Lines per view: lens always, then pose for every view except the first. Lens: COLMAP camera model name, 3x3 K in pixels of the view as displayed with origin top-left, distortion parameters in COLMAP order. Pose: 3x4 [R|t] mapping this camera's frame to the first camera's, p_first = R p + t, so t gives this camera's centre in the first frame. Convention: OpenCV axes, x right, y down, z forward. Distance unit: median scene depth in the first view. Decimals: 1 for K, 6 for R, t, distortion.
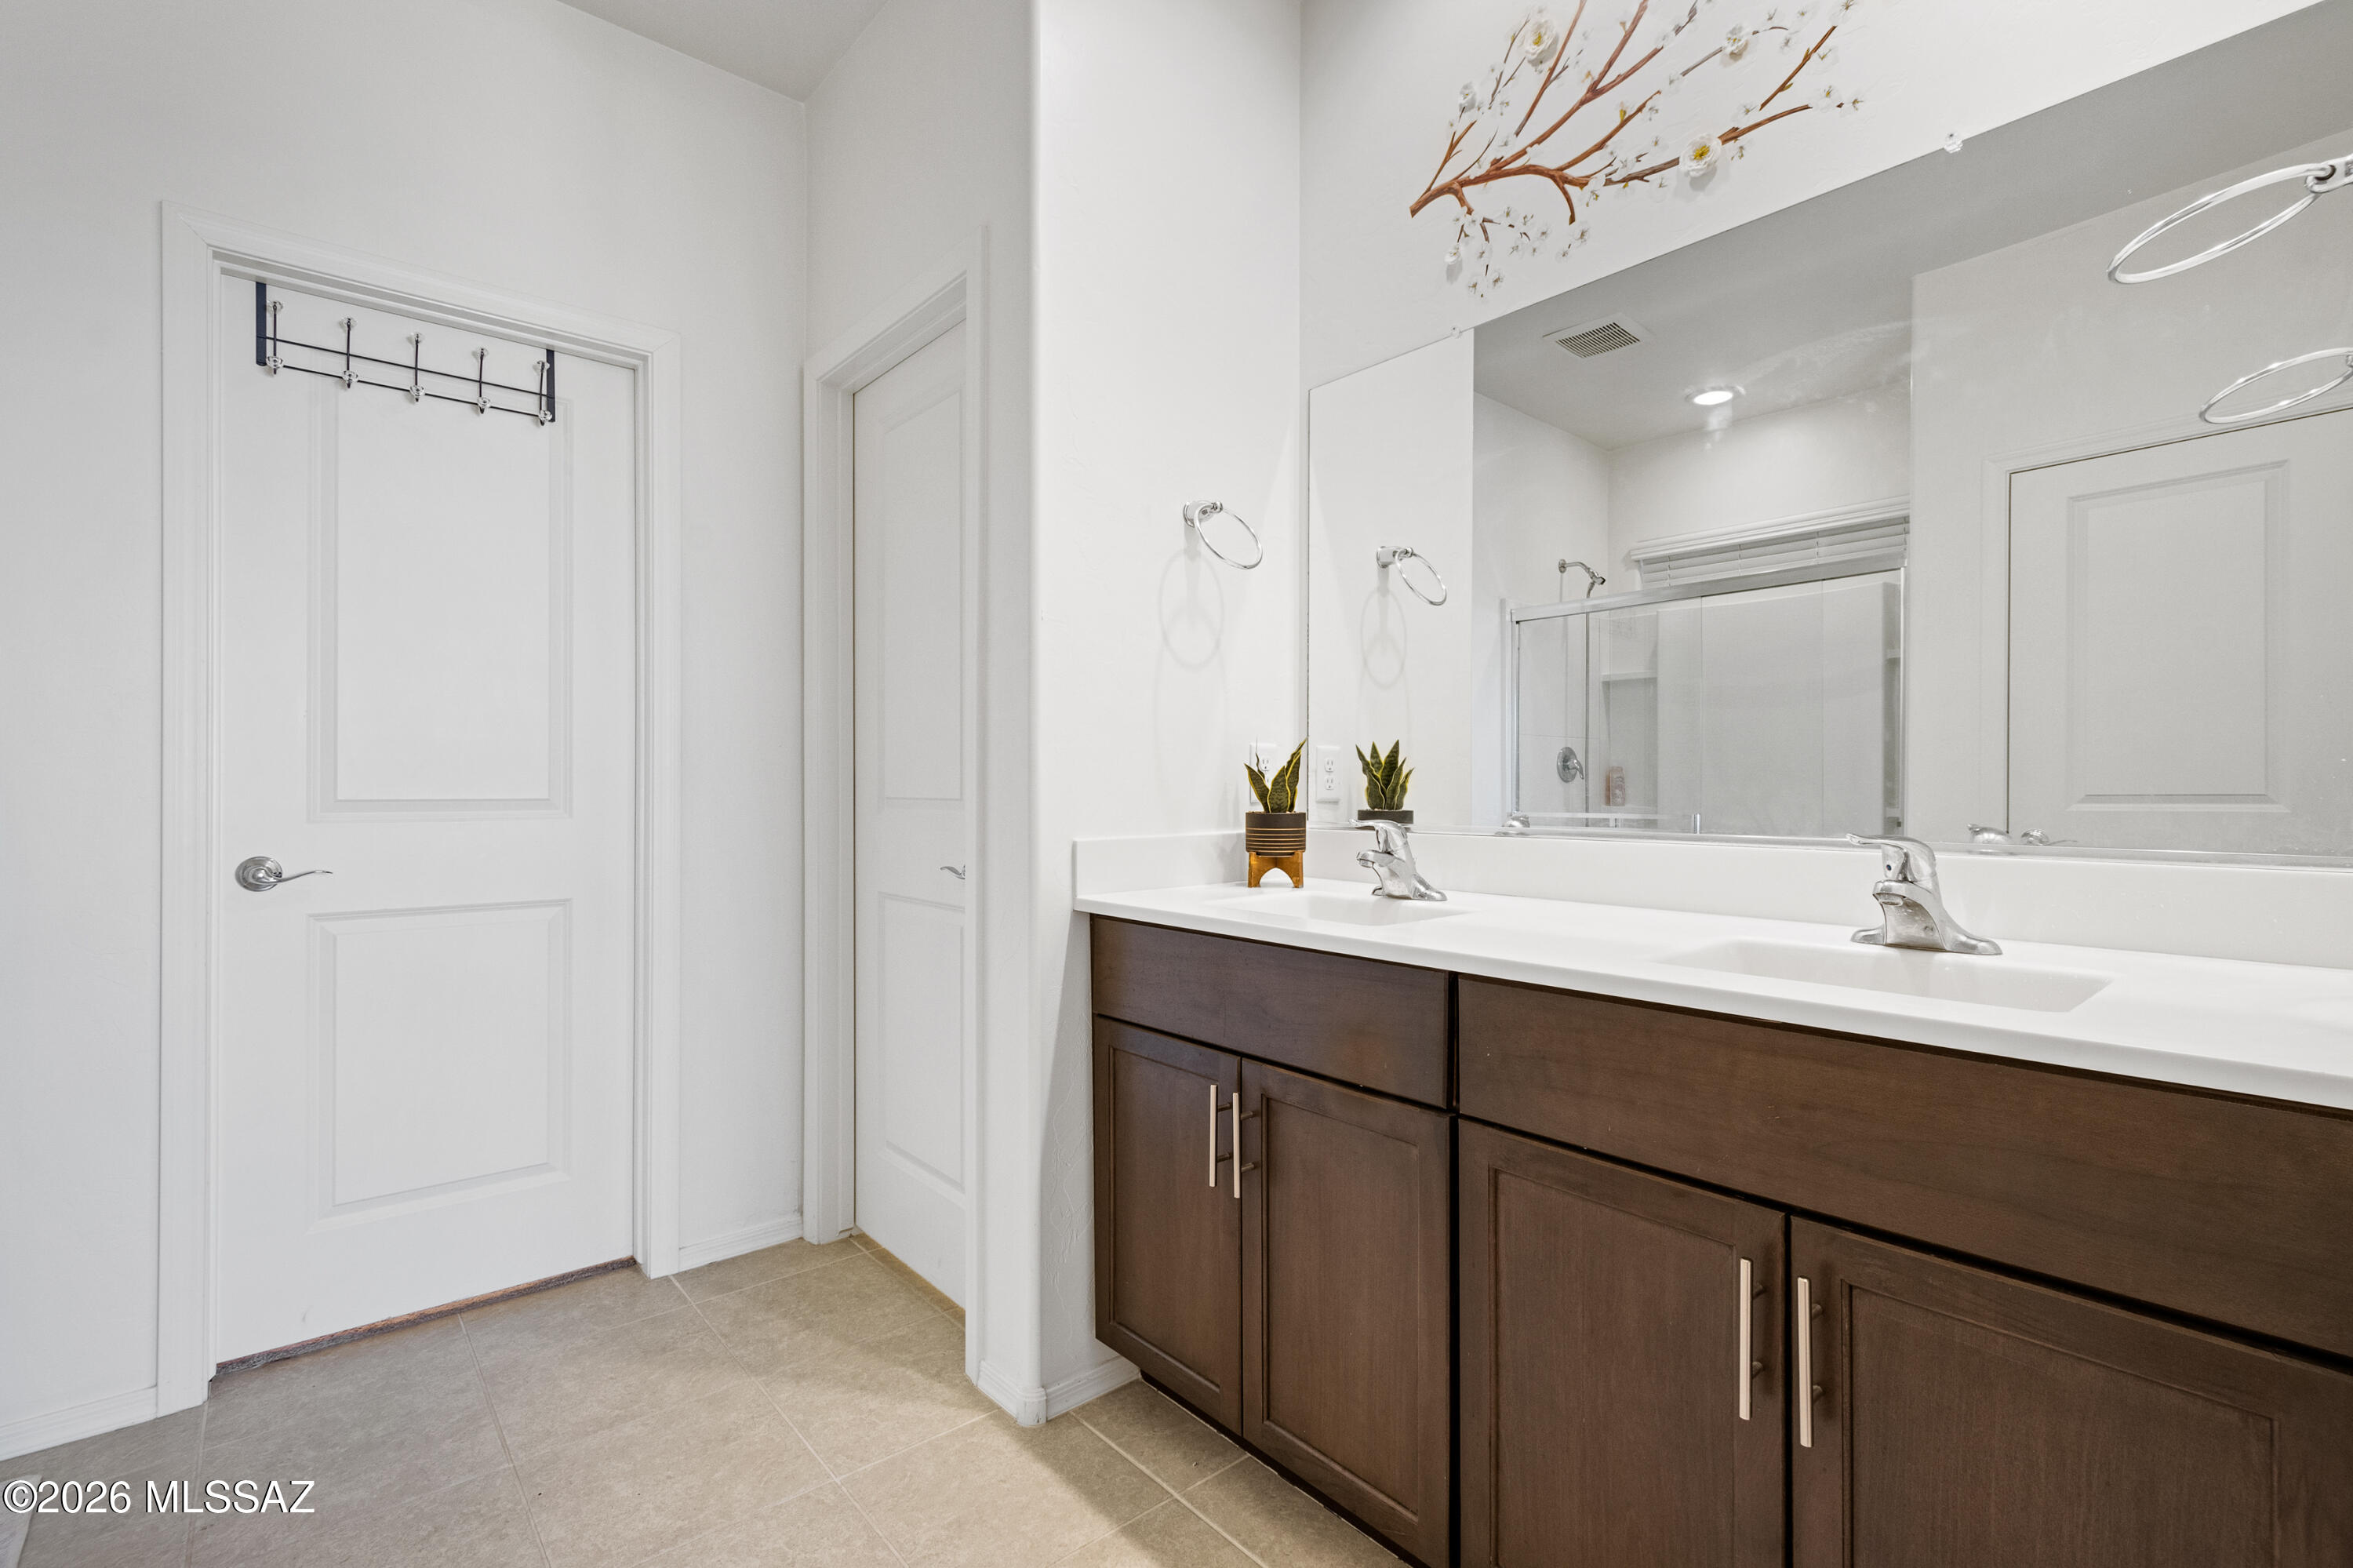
lens RADIAL K [[1077.6, 0, 1176.5], [0, 1077.6, 784.0], [0, 0, 1]] dist [-0.000298, -0.000438]
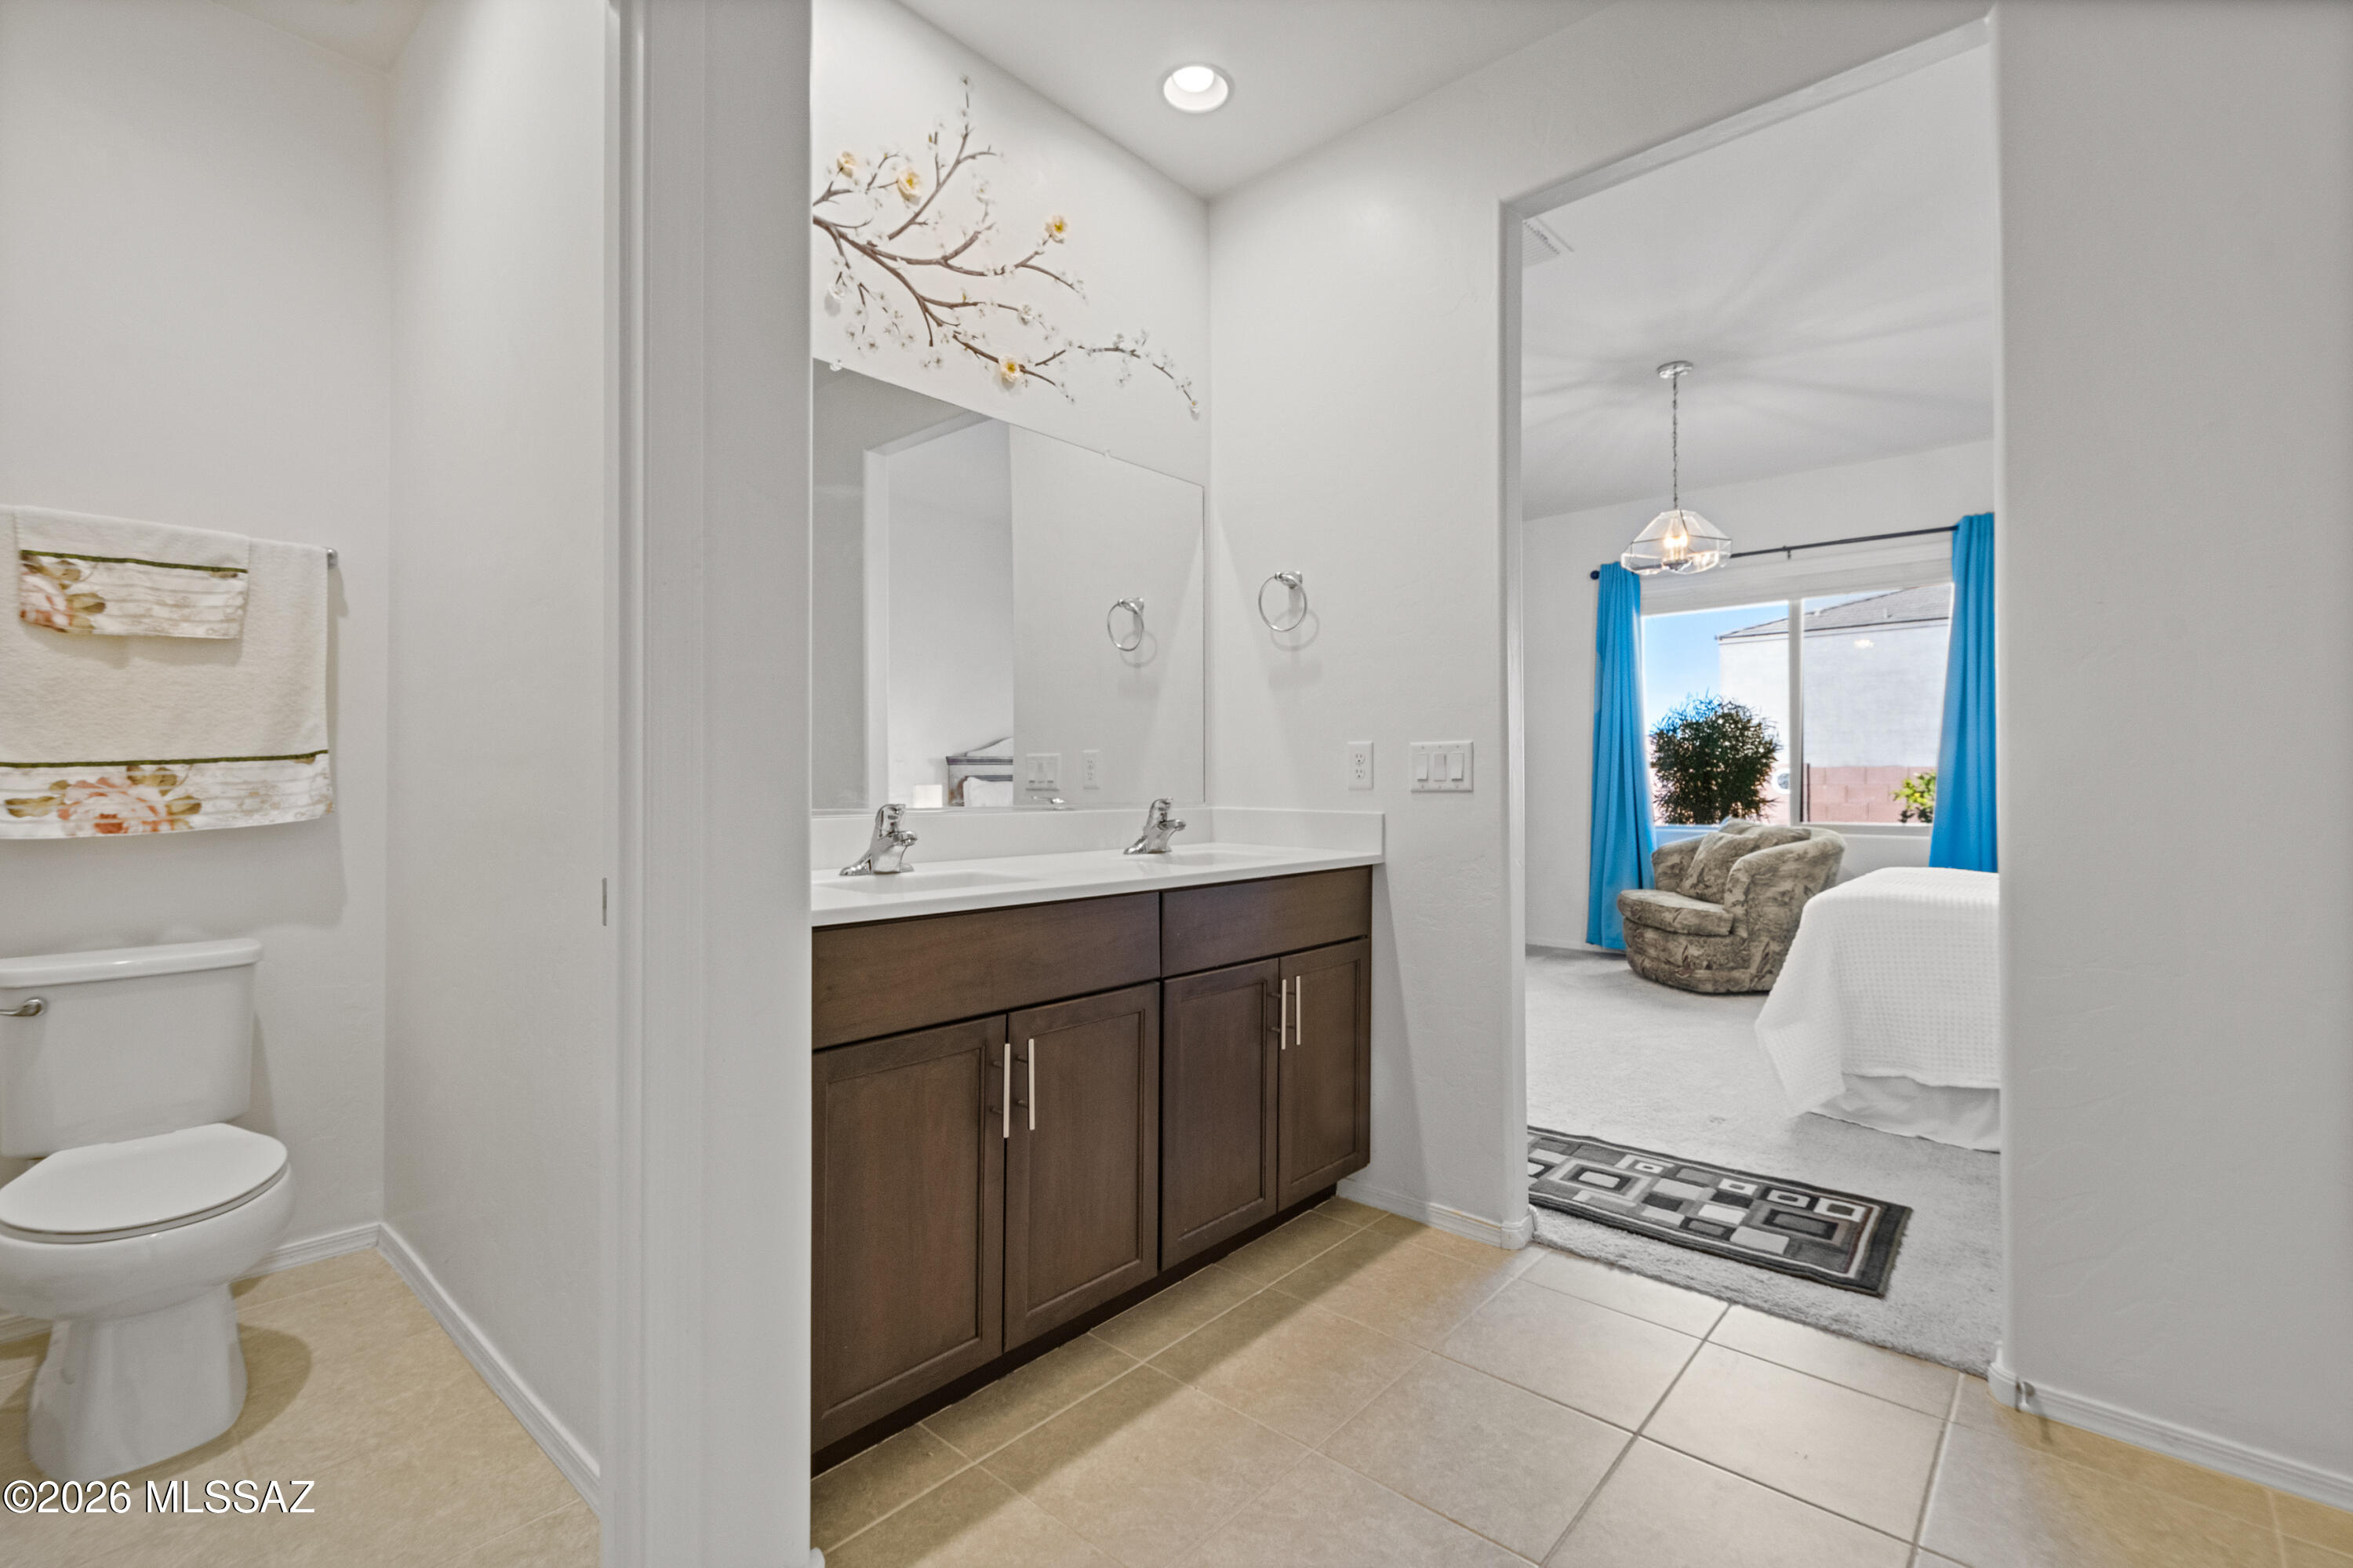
lens RADIAL K [[1037.3, 0, 1184.3], [0, 1037.3, 770.4], [0, 0, 1]] dist [0.000524, 0.000830]
pose [[-0.148234, 0.012999, 0.988867, -0.919954], [-0.002264, 0.999907, -0.013484, 0.014849], [-0.988950, -0.004238, -0.148191, 0.871720]]
